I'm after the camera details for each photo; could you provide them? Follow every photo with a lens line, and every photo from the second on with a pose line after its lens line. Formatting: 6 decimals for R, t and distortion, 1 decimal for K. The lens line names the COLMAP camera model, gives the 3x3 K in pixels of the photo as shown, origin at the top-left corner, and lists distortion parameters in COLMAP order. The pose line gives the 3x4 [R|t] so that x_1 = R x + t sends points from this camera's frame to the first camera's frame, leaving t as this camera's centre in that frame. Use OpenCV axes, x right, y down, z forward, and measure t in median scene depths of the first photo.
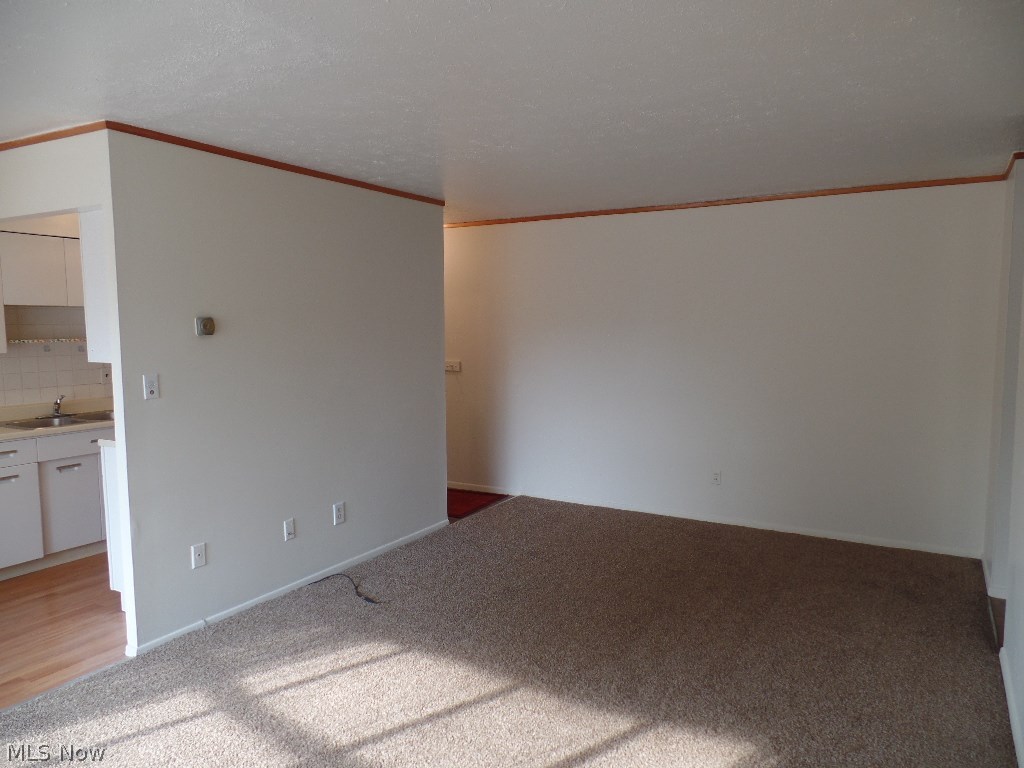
lens RADIAL K [[709.7, 0, 515.2], [0, 709.7, 389.9], [0, 0, 1]] dist [0.012311, -0.004474]
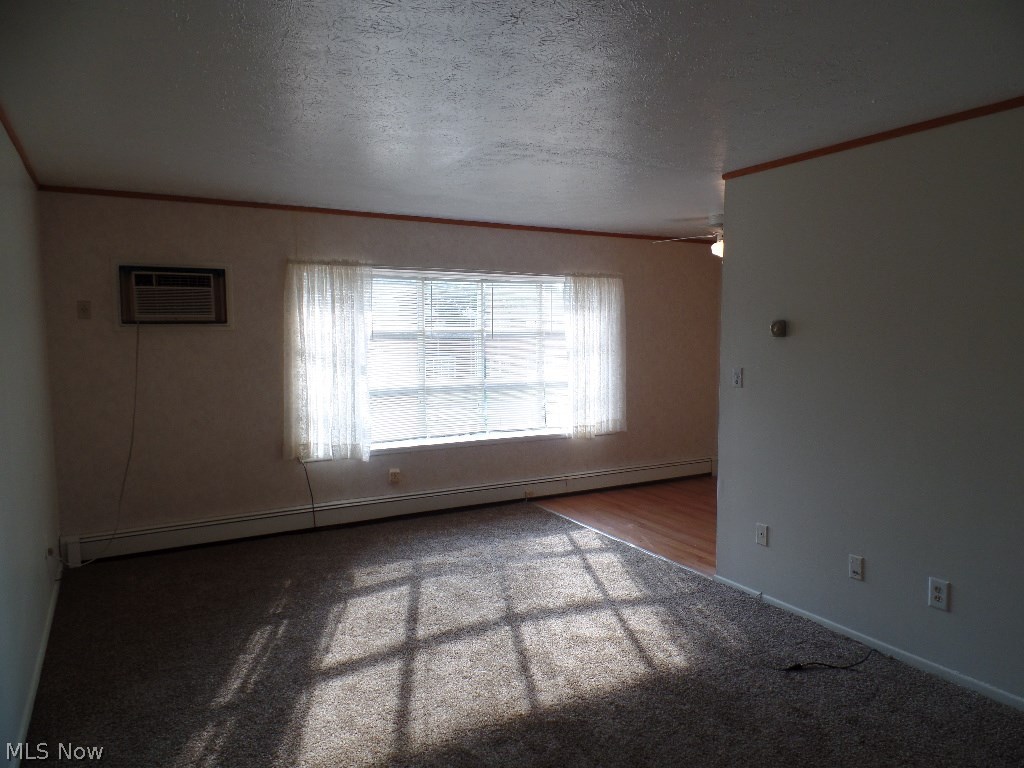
lens RADIAL K [[709.7, 0, 513.3], [0, 709.7, 389.4], [0, 0, 1]] dist [0.012311, -0.004474]
pose [[-0.504122, 0.080587, -0.859864, 0.706781], [-0.076800, 0.987509, 0.137576, -0.117084], [0.860211, 0.135393, -0.491636, 1.207149]]
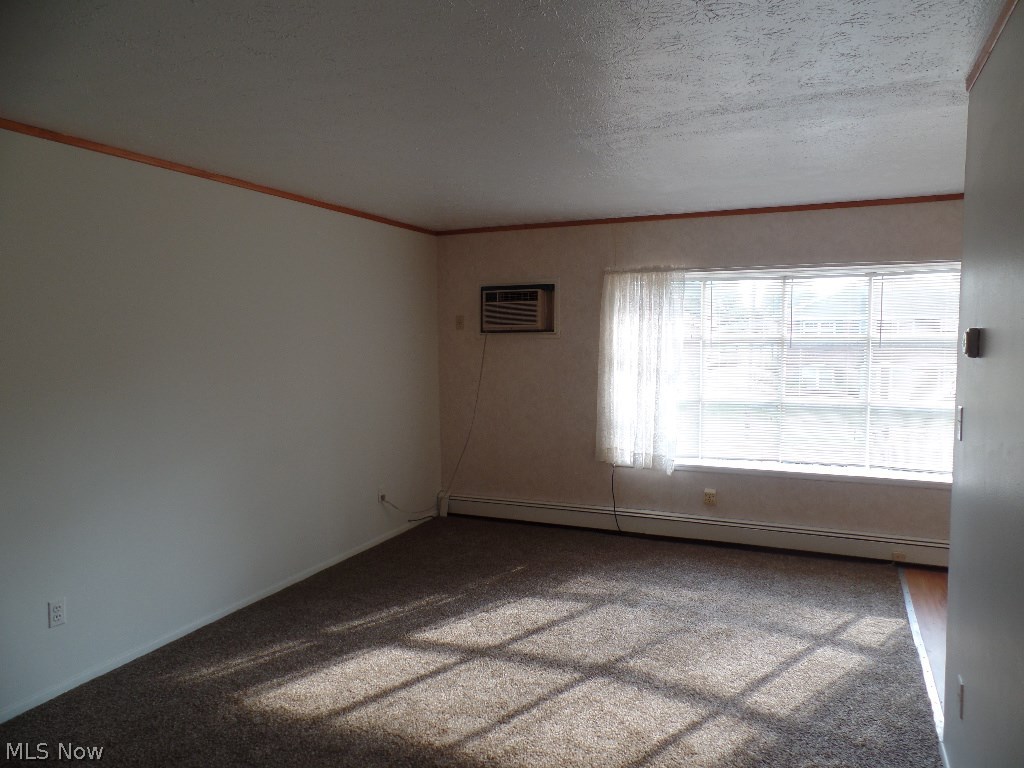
lens RADIAL K [[709.7, 0, 513.1], [0, 709.7, 389.0], [0, 0, 1]] dist [0.012311, -0.004474]
pose [[-0.993637, 0.022110, -0.110437, 0.022151], [0.002432, 0.984526, 0.175222, -0.161546], [0.112602, 0.173838, -0.978315, 1.575328]]
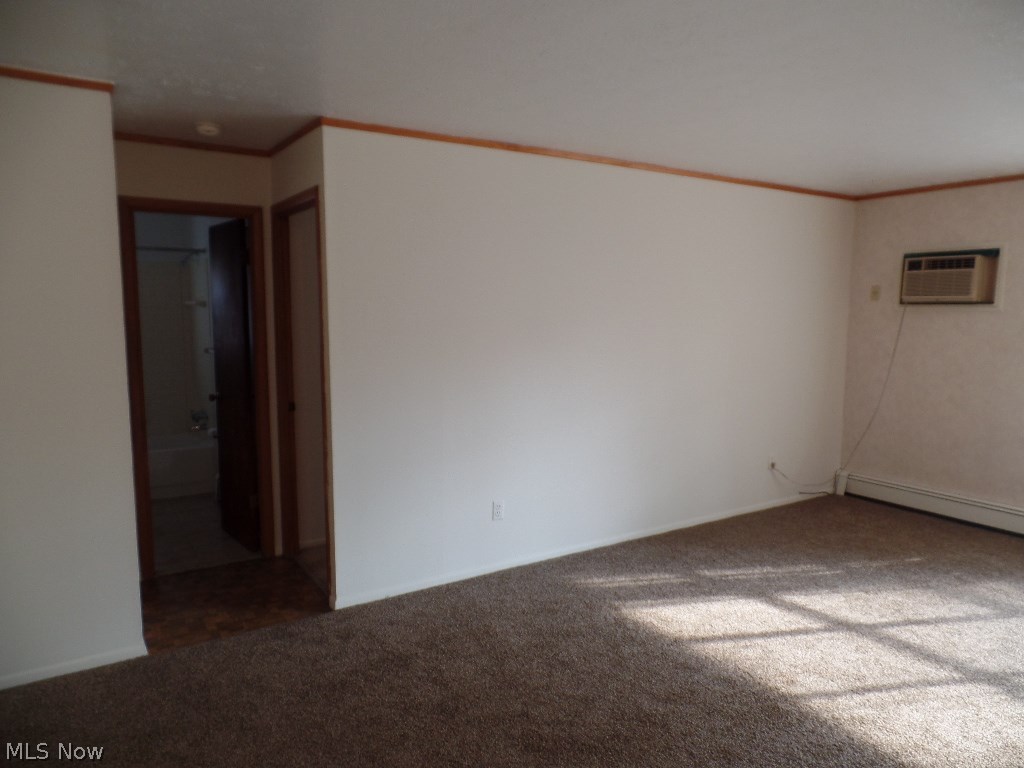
lens RADIAL K [[709.7, 0, 515.7], [0, 709.7, 385.0], [0, 0, 1]] dist [0.012311, -0.004474]
pose [[-0.892463, -0.050598, 0.448273, -0.049195], [0.042848, 0.979690, 0.195886, -0.165898], [-0.449080, 0.194029, -0.872170, 1.665483]]
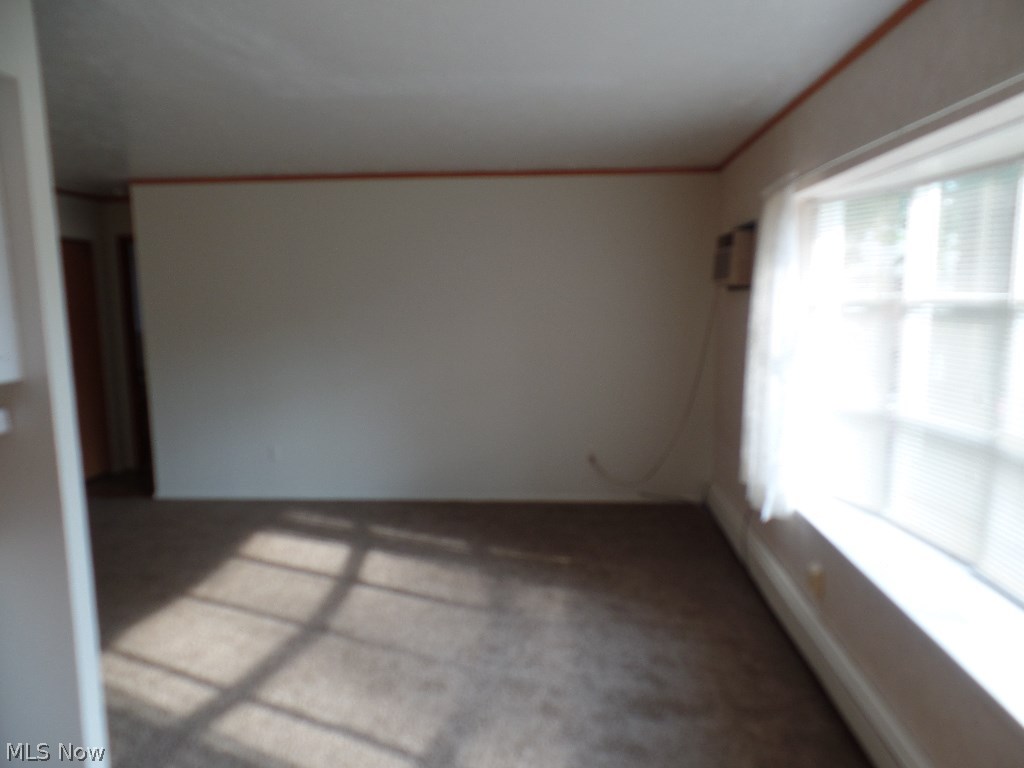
lens RADIAL K [[709.7, 0, 519.0], [0, 709.7, 393.3], [0, 0, 1]] dist [0.012311, -0.004474]
pose [[-0.439299, -0.114150, 0.891059, -1.133626], [0.097640, 0.979951, 0.173675, -0.076869], [-0.893019, 0.163298, -0.419346, 0.828812]]
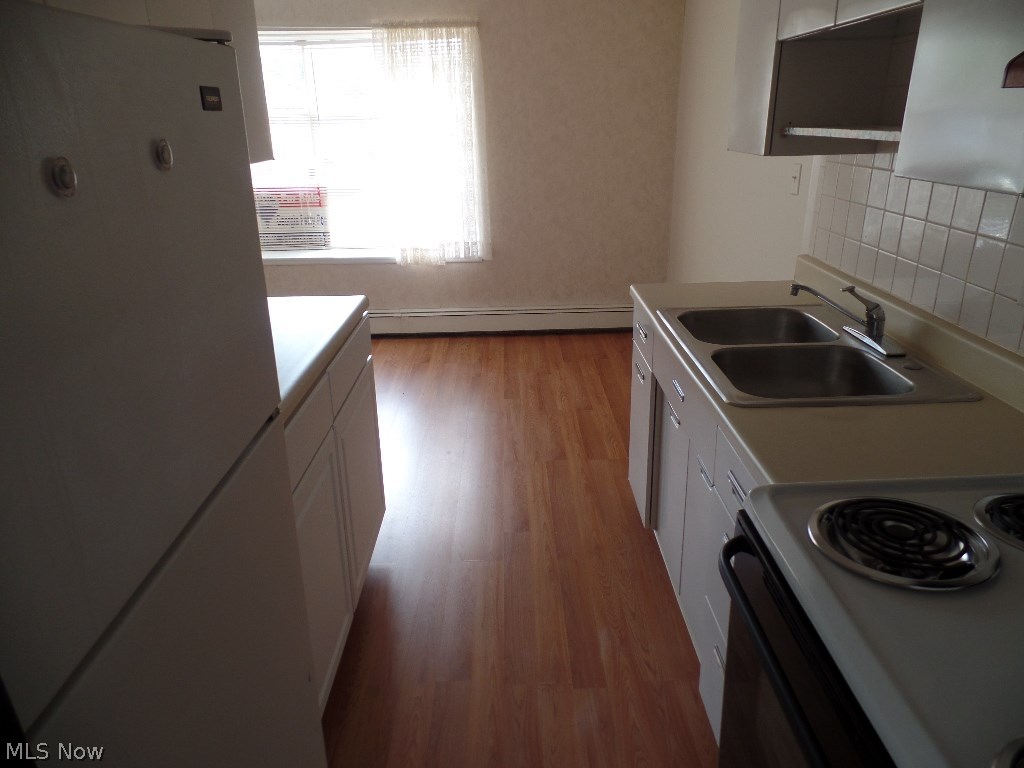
lens RADIAL K [[709.7, 0, 515.9], [0, 709.7, 392.5], [0, 0, 1]] dist [0.012311, -0.004474]
pose [[-0.856449, 0.209623, -0.471755, -0.423875], [-0.023689, 0.896923, 0.441553, -0.148031], [0.515687, 0.389343, -0.763203, 1.737464]]
